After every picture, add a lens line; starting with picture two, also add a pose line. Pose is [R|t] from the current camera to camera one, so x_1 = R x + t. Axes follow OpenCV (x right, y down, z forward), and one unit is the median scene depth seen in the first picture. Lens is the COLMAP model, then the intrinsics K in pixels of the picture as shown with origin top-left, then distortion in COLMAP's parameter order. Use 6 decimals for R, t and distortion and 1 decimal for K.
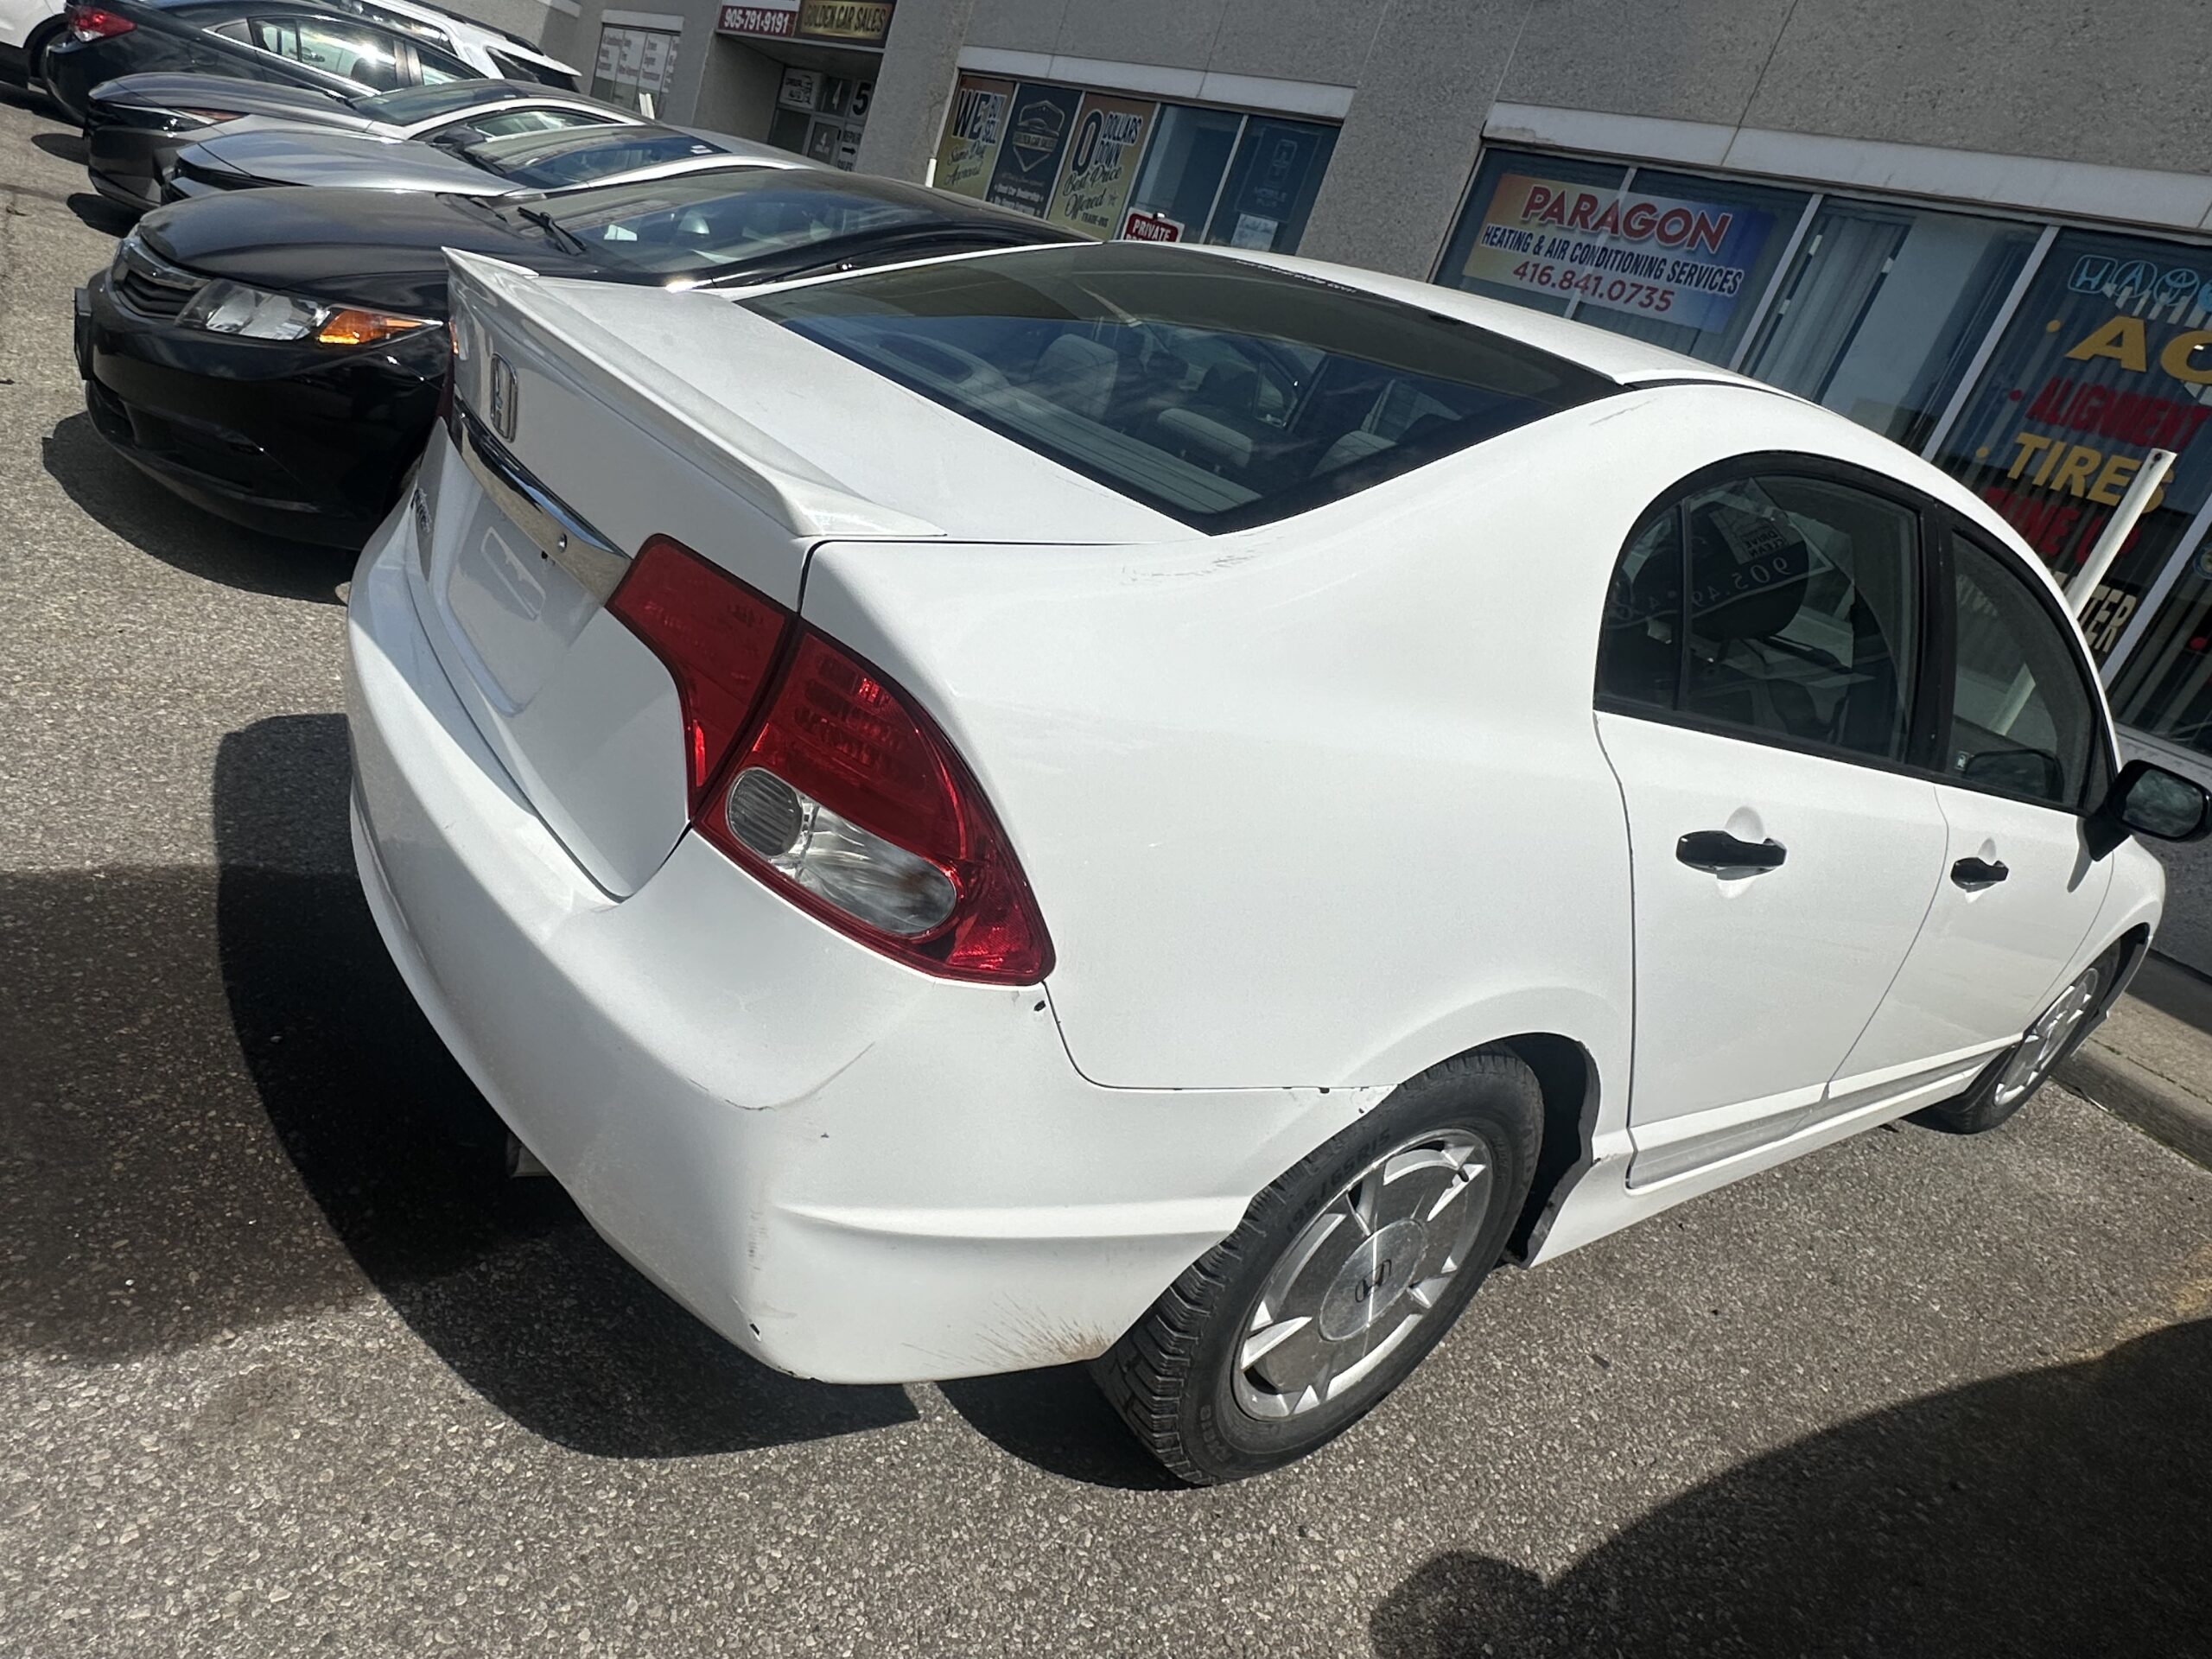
lens RADIAL K [[1298.8, 0, 1104.0], [0, 1298.8, 808.9], [0, 0, 1]] dist [-0.001767, 0.000045]
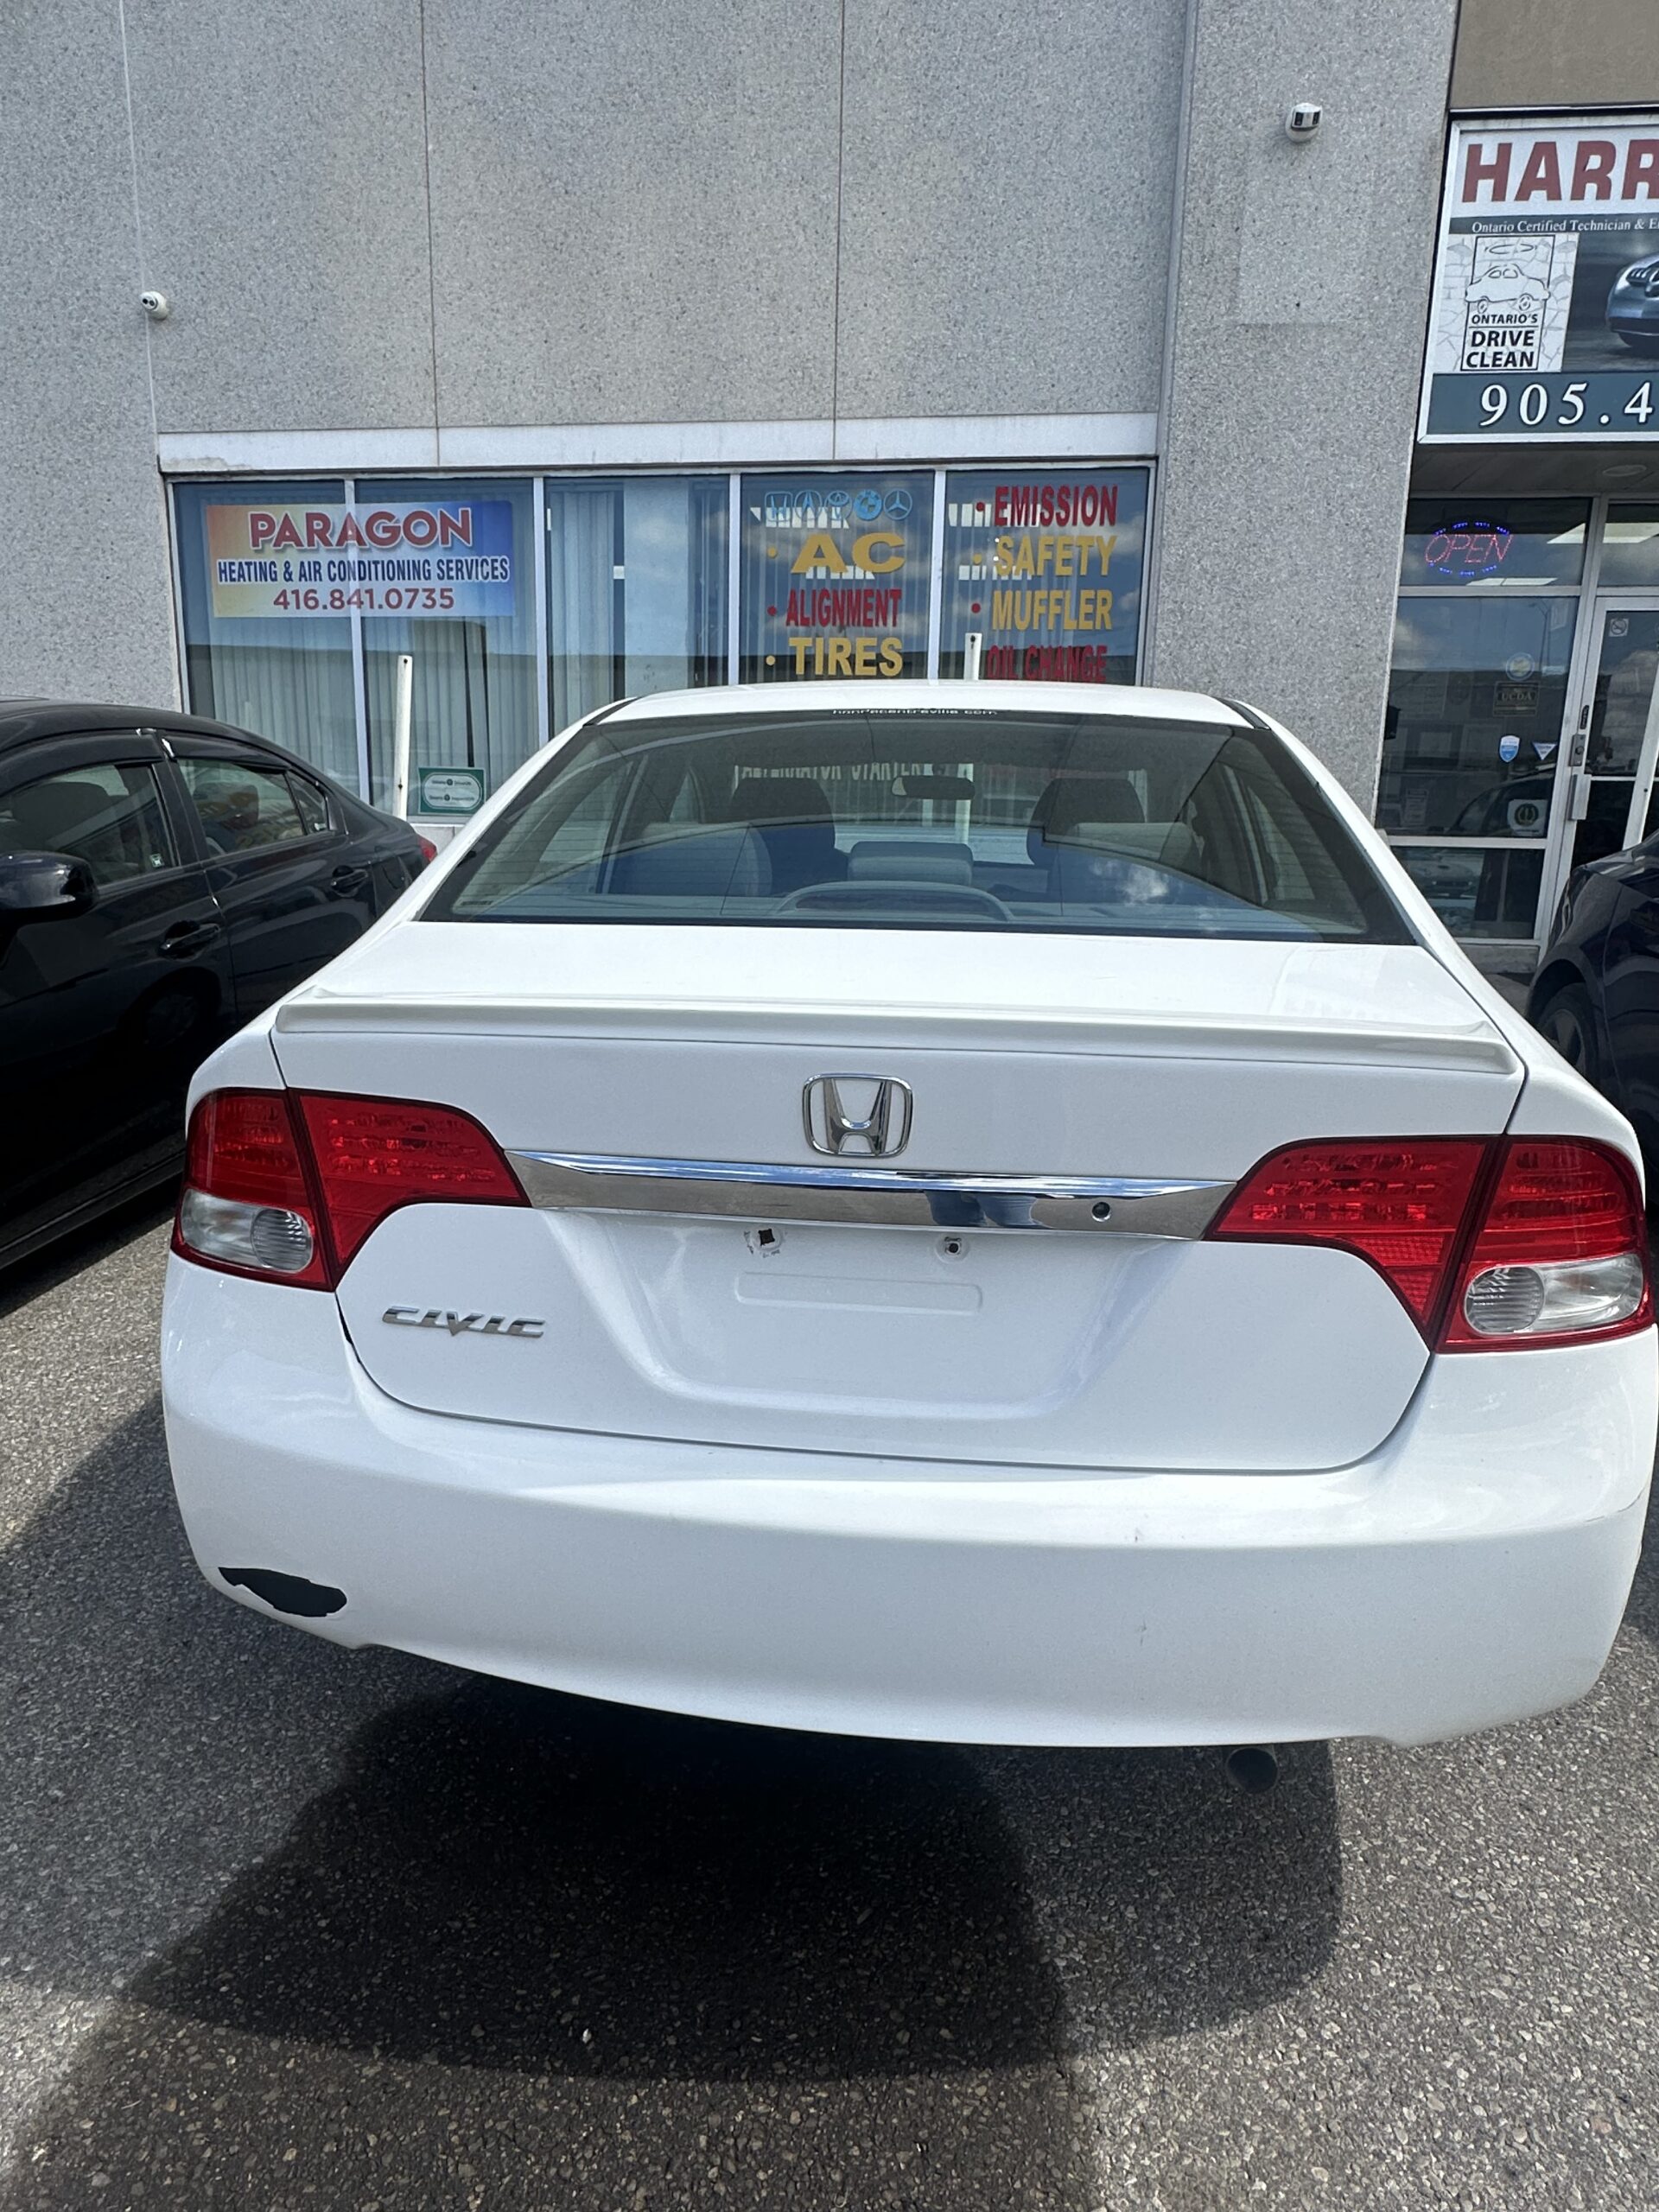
lens RADIAL K [[1298.8, 0, 824.2], [0, 1298.8, 1101.3], [0, 0, 1]] dist [-0.001767, 0.000045]
pose [[0.661102, -0.454702, 0.596817, -0.173052], [0.443784, 0.878356, 0.177614, -0.085575], [-0.604979, 0.147437, 0.782472, 0.057401]]
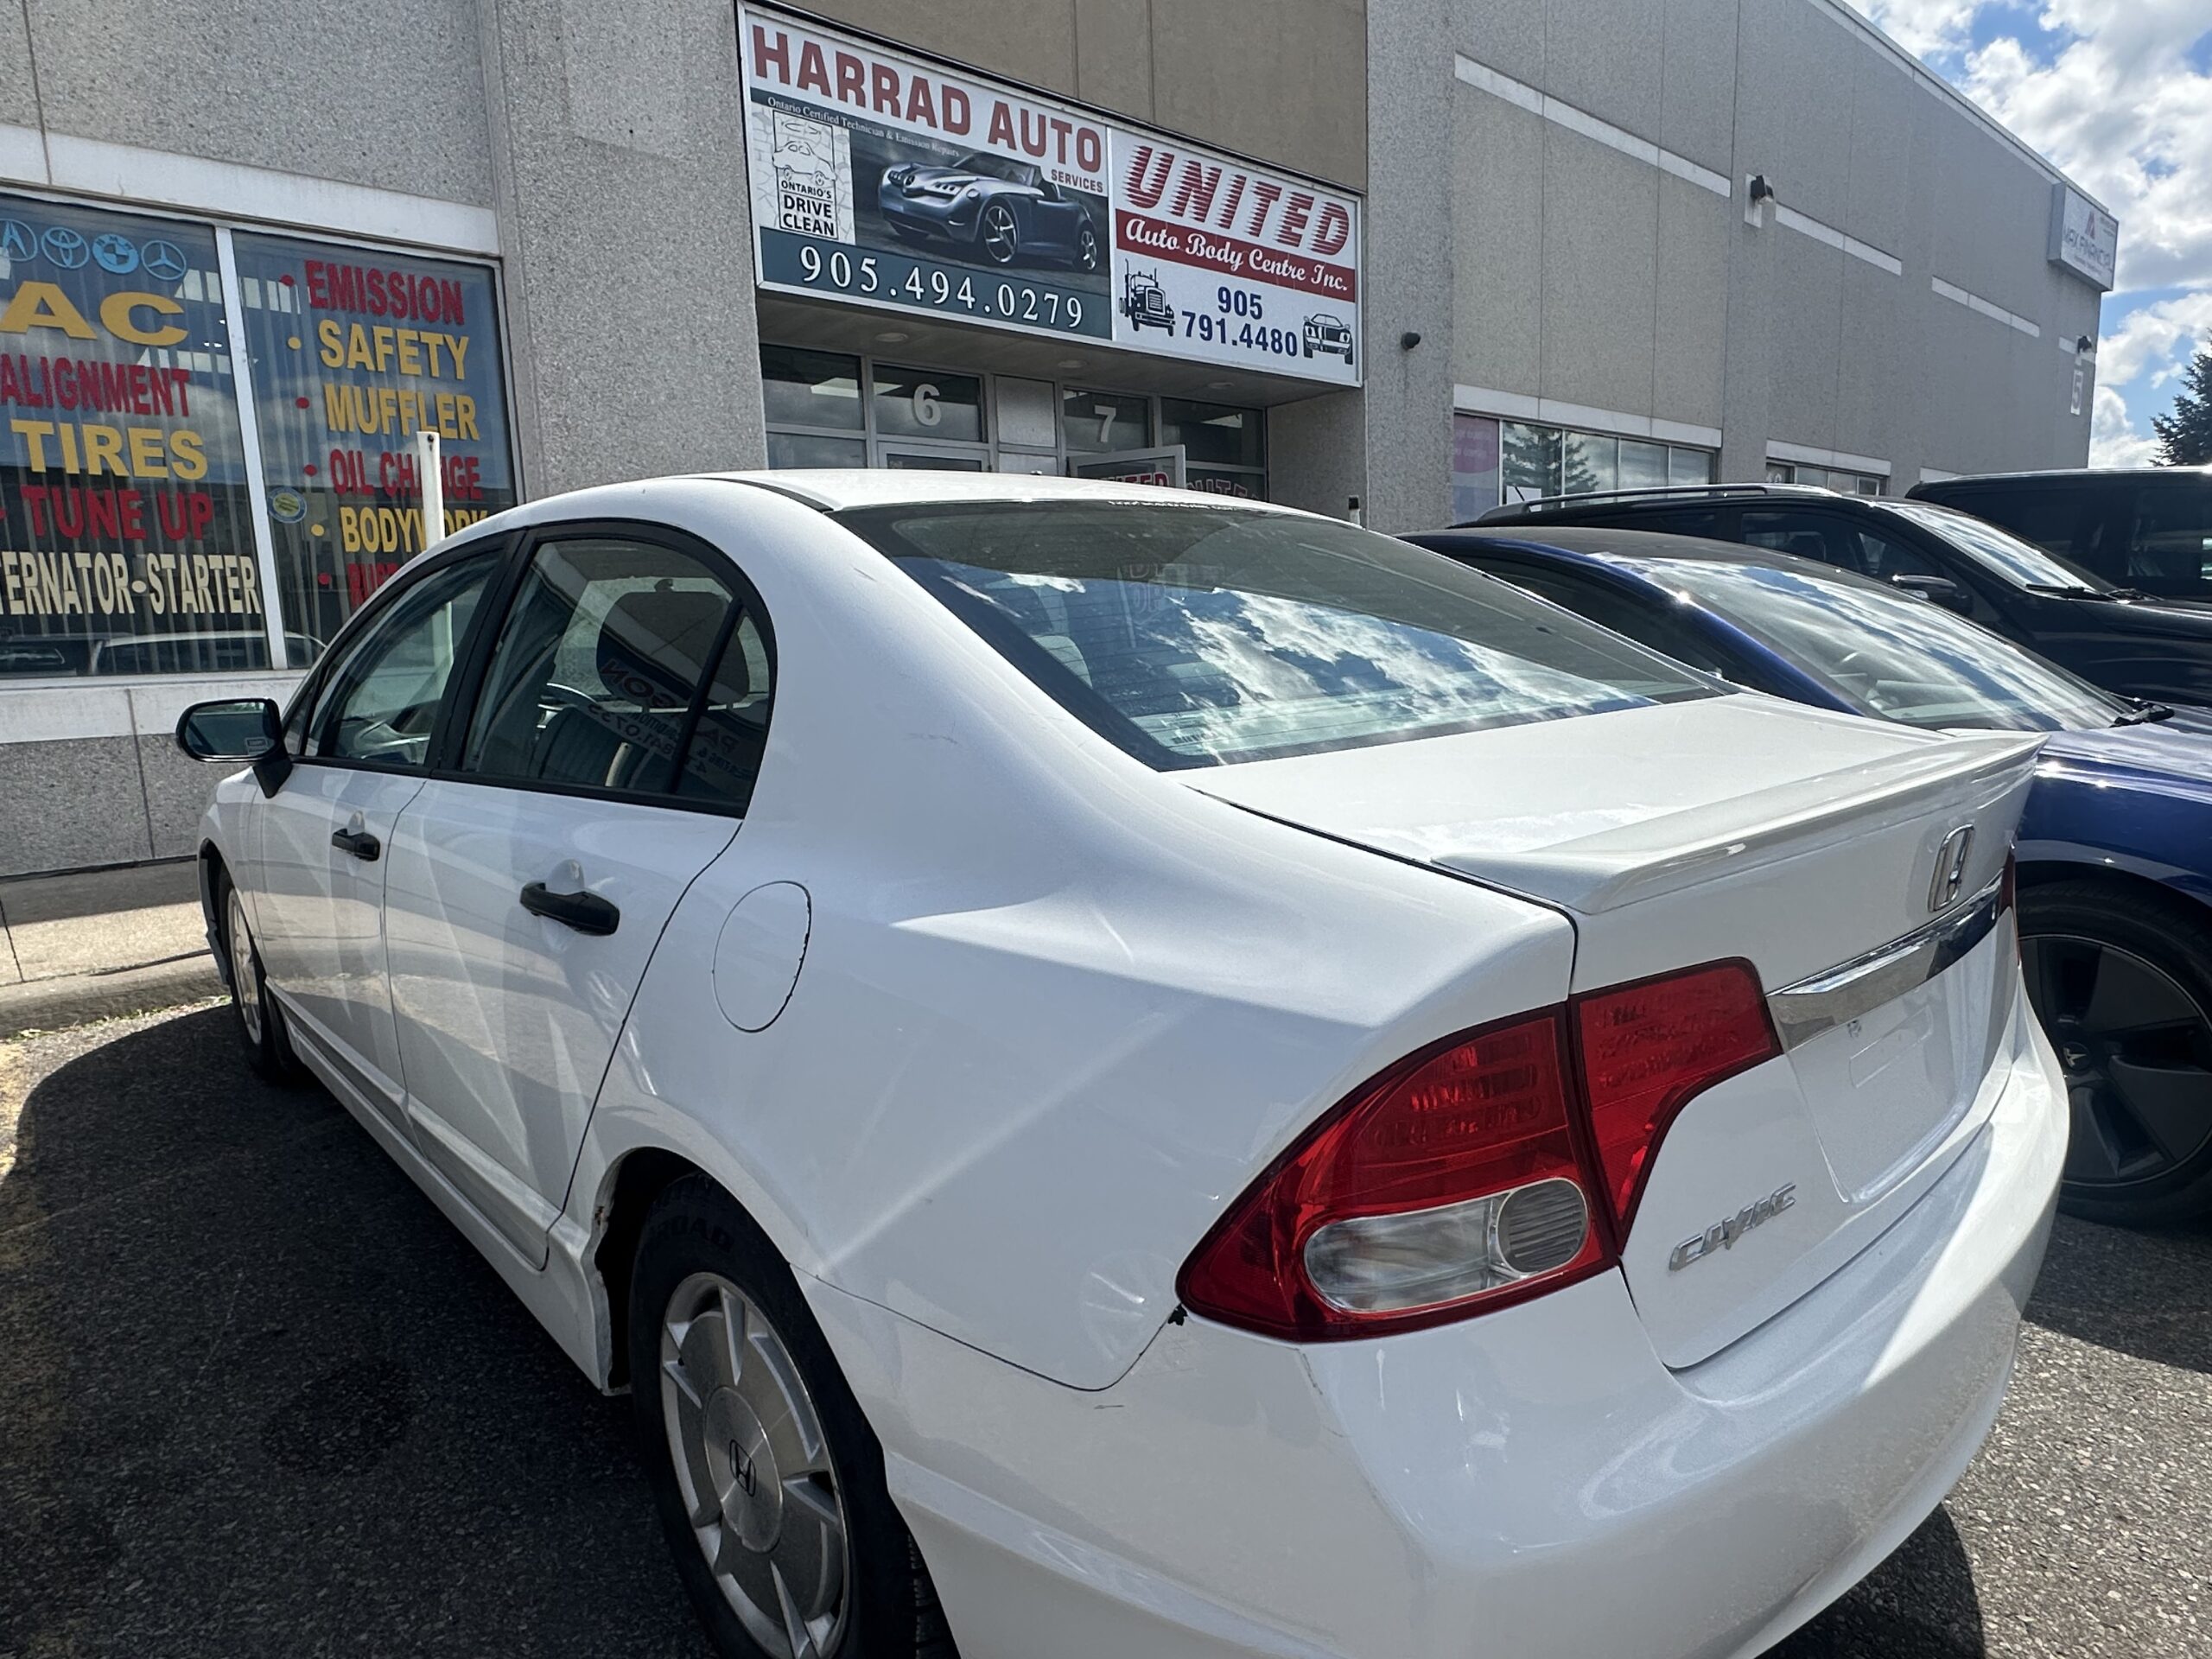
lens RADIAL K [[1298.8, 0, 1097.5], [0, 1298.8, 836.6], [0, 0, 1]] dist [-0.001767, 0.000045]
pose [[-0.096531, -0.464874, 0.880099, -0.212602], [0.343563, 0.814320, 0.467812, -0.175642], [-0.934155, 0.347528, 0.081106, 0.273215]]
